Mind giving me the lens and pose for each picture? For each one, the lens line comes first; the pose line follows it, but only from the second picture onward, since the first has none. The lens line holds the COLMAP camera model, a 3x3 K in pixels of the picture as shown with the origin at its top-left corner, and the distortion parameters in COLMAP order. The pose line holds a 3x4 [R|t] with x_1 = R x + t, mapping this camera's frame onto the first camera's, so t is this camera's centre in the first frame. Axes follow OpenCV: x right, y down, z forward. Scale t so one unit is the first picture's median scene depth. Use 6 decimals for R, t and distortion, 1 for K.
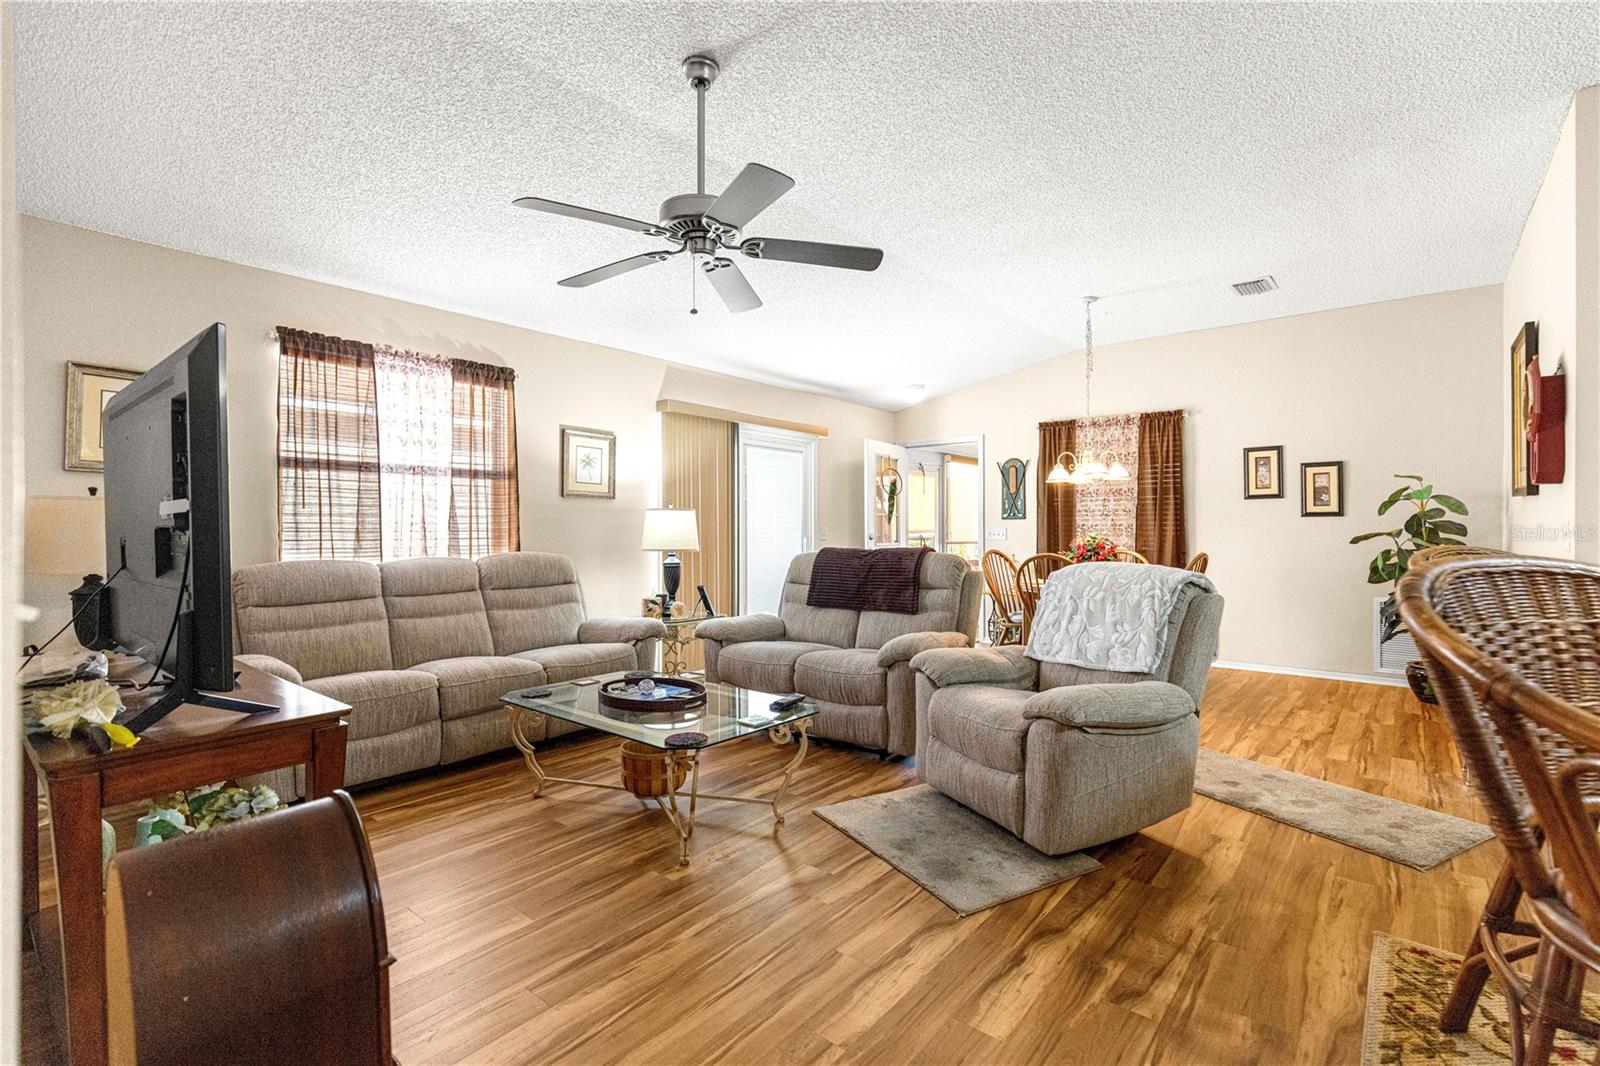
lens RADIAL K [[729.6, 0, 811.2], [0, 729.6, 534.5], [0, 0, 1]] dist [0.008609, -0.000521]
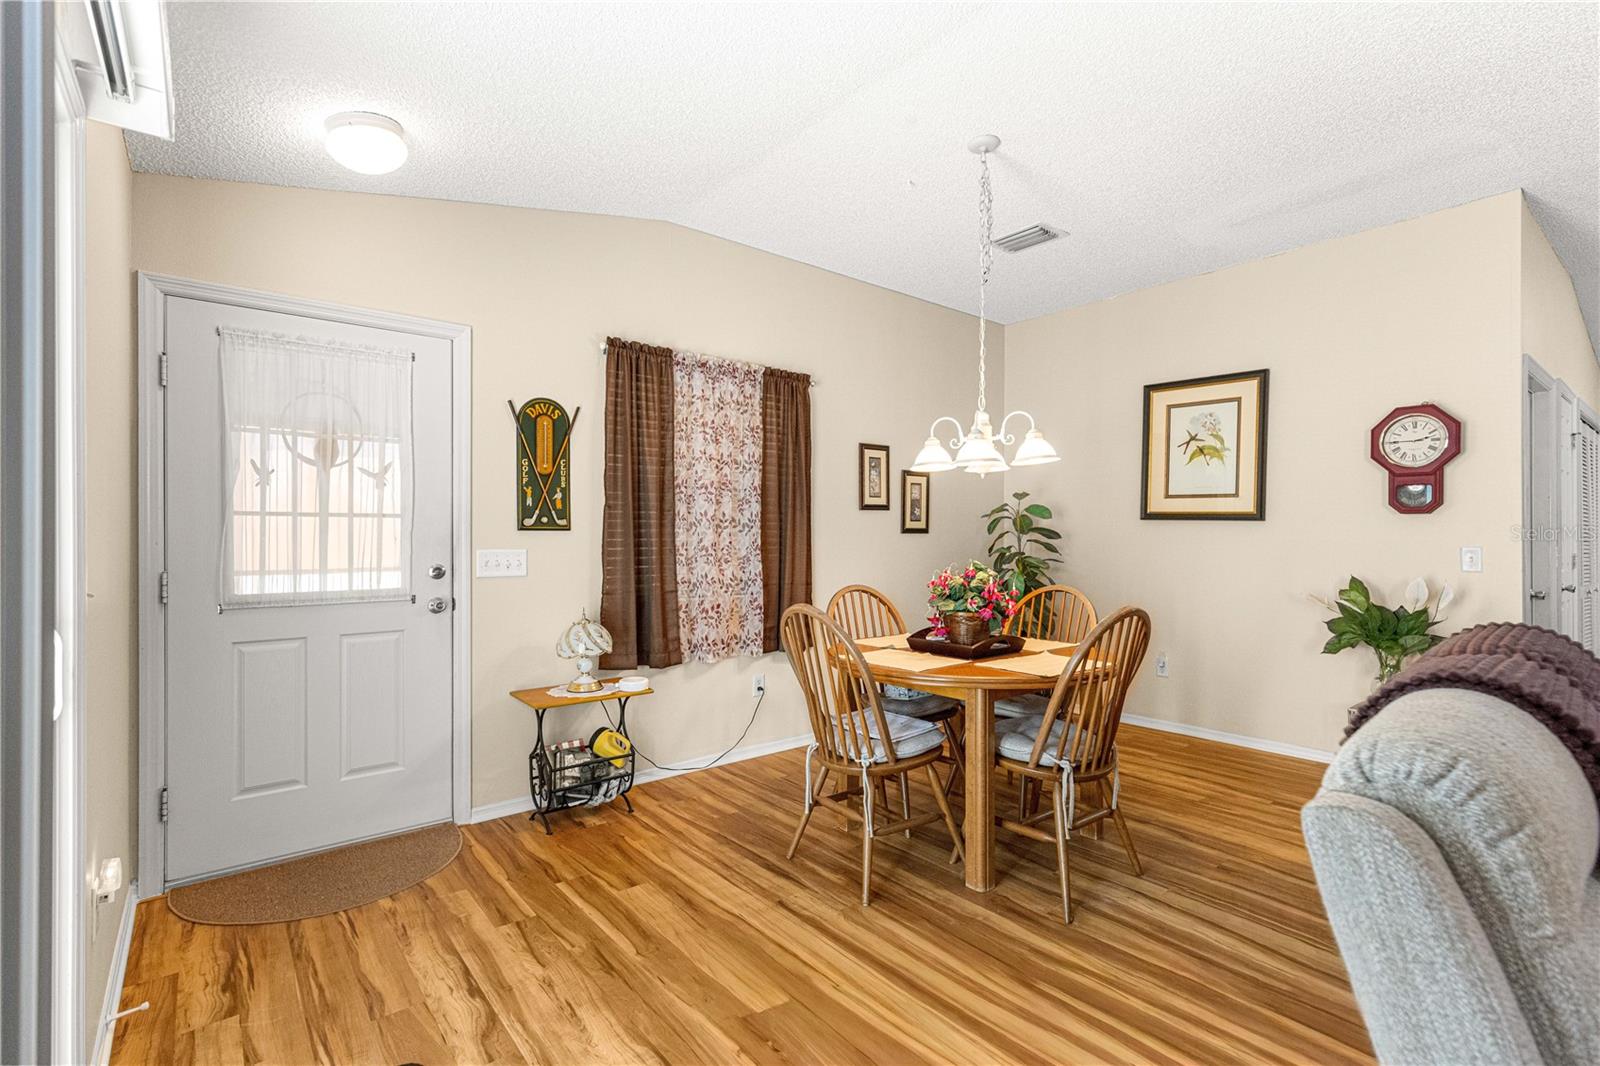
lens RADIAL K [[729.6, 0, 814.0], [0, 729.6, 531.3], [0, 0, 1]] dist [0.008609, -0.000521]
pose [[0.195796, -0.000757, 0.980644, -0.187929], [-0.002344, 0.999996, 0.001240, -0.029231], [-0.980642, -0.002541, 0.195793, 0.993194]]
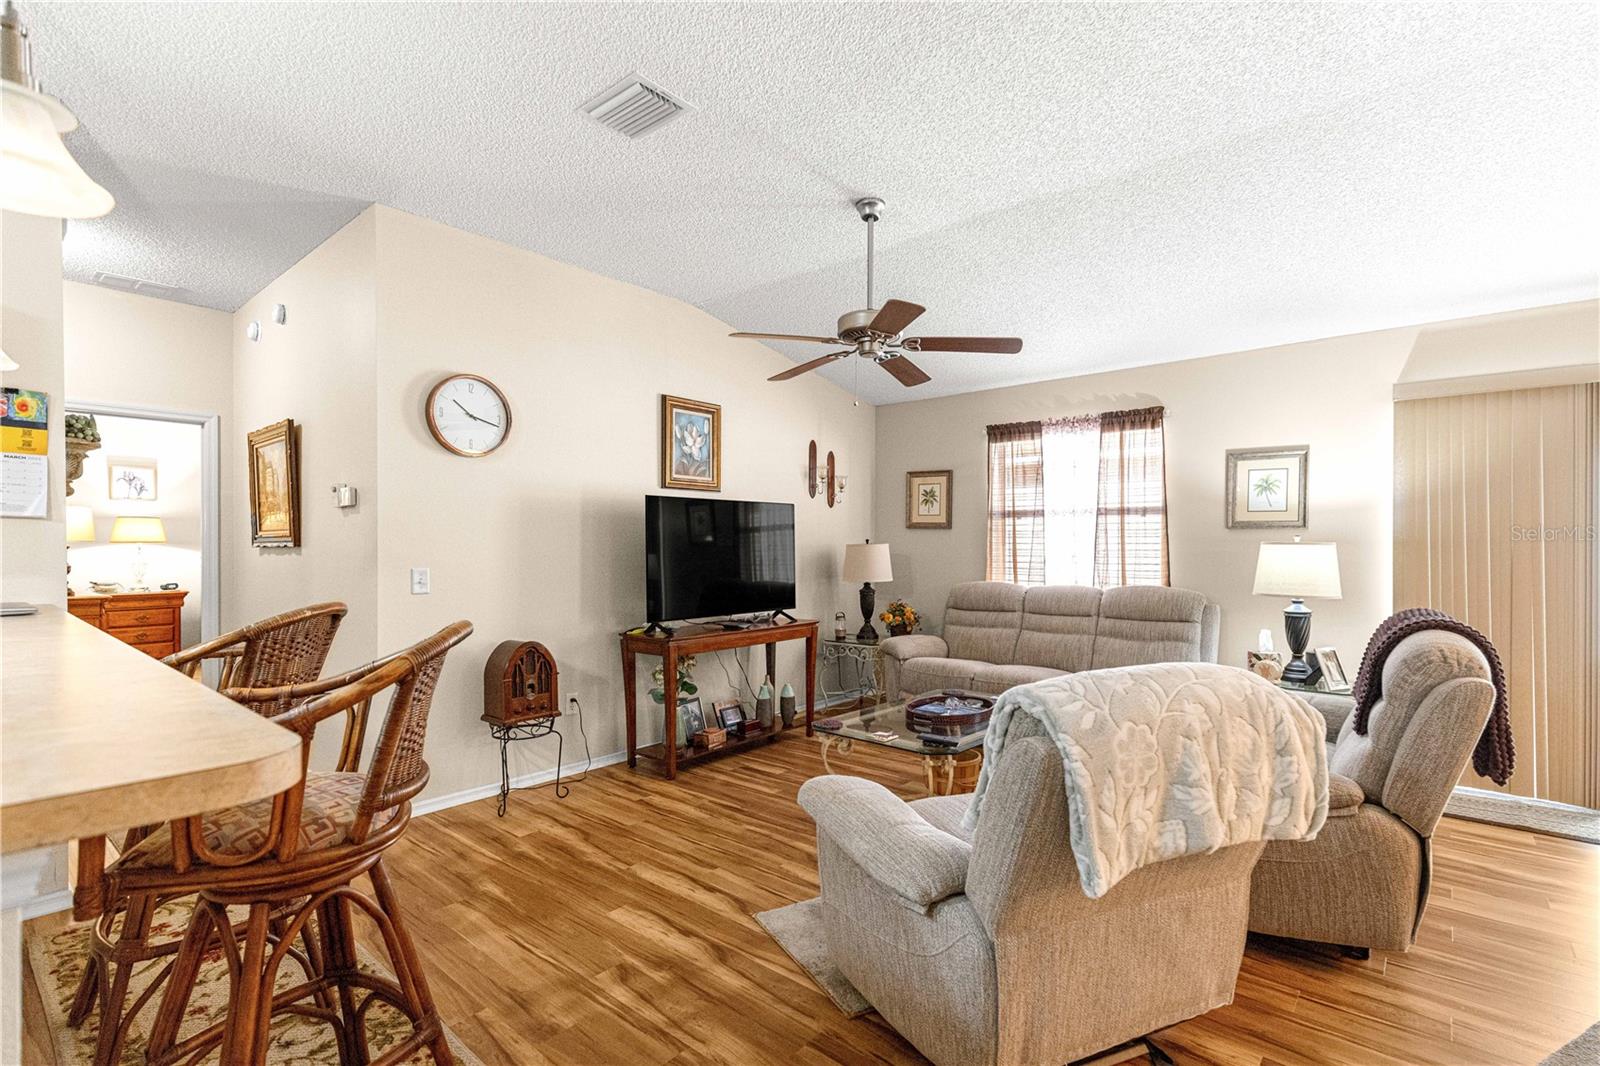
lens RADIAL K [[729.6, 0, 781.7], [0, 729.6, 543.9], [0, 0, 1]] dist [0.008609, -0.000521]
pose [[-0.031371, -0.002352, -0.999505, 0.548246], [-0.010925, 0.999938, -0.002010, -0.022988], [0.999448, 0.010856, -0.031395, 0.437498]]
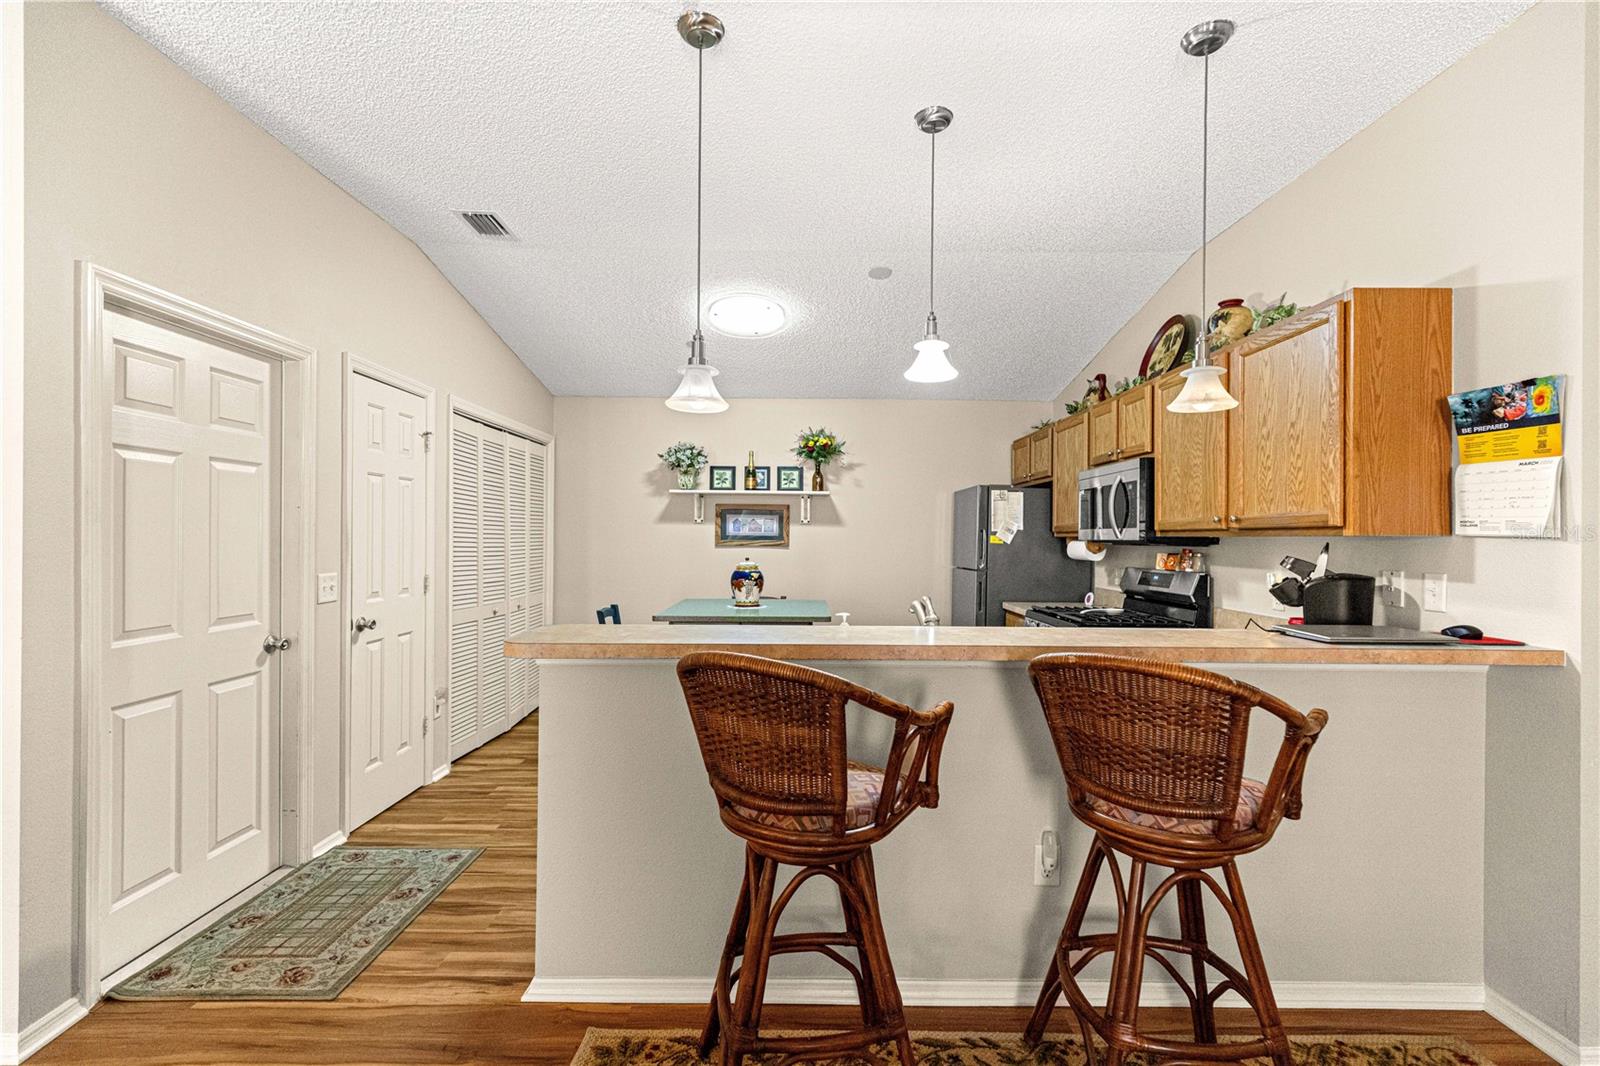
lens RADIAL K [[729.6, 0, 811.9], [0, 729.6, 539.4], [0, 0, 1]] dist [0.008609, -0.000521]
pose [[-0.637917, -0.009062, 0.770052, 0.042584], [0.000087, 0.999930, 0.011839, -0.039403], [-0.770105, 0.007619, -0.637872, 0.460963]]
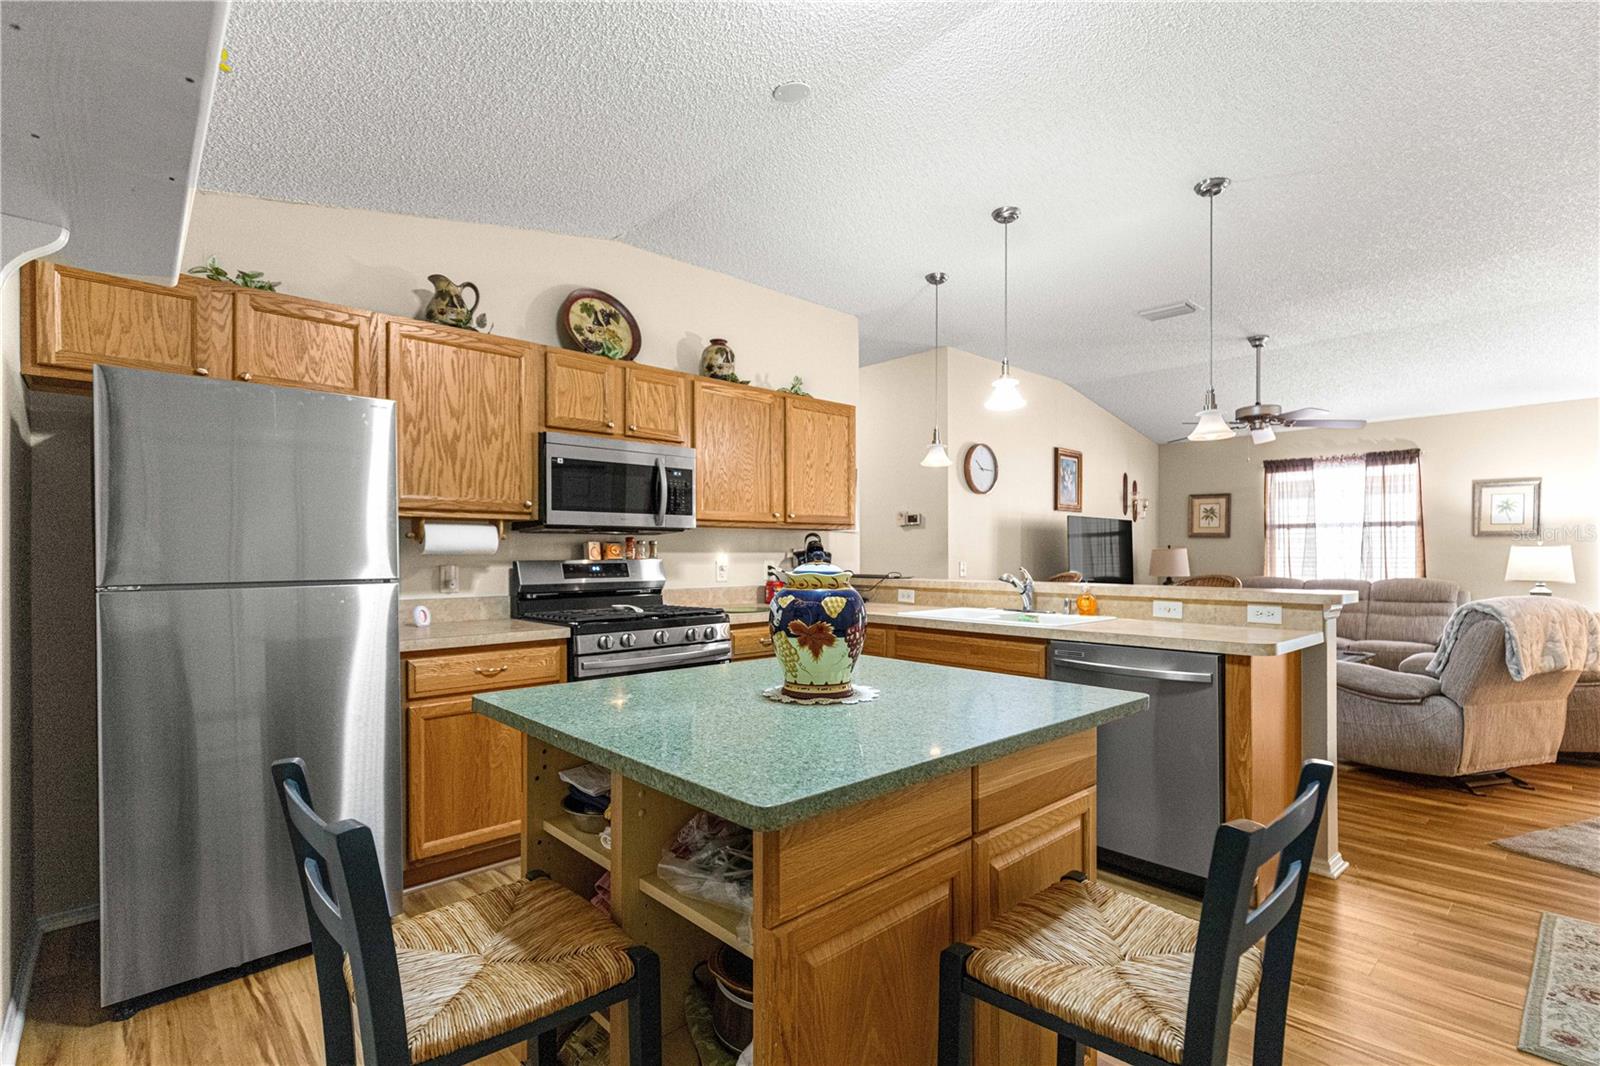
lens RADIAL K [[729.6, 0, 799.4], [0, 729.6, 549.6], [0, 0, 1]] dist [0.008609, -0.000521]
pose [[-0.135403, -0.008093, -0.990757, 1.011481], [-0.009984, 0.999927, -0.006804, -0.007508], [0.990740, 0.008970, -0.135474, 0.004966]]
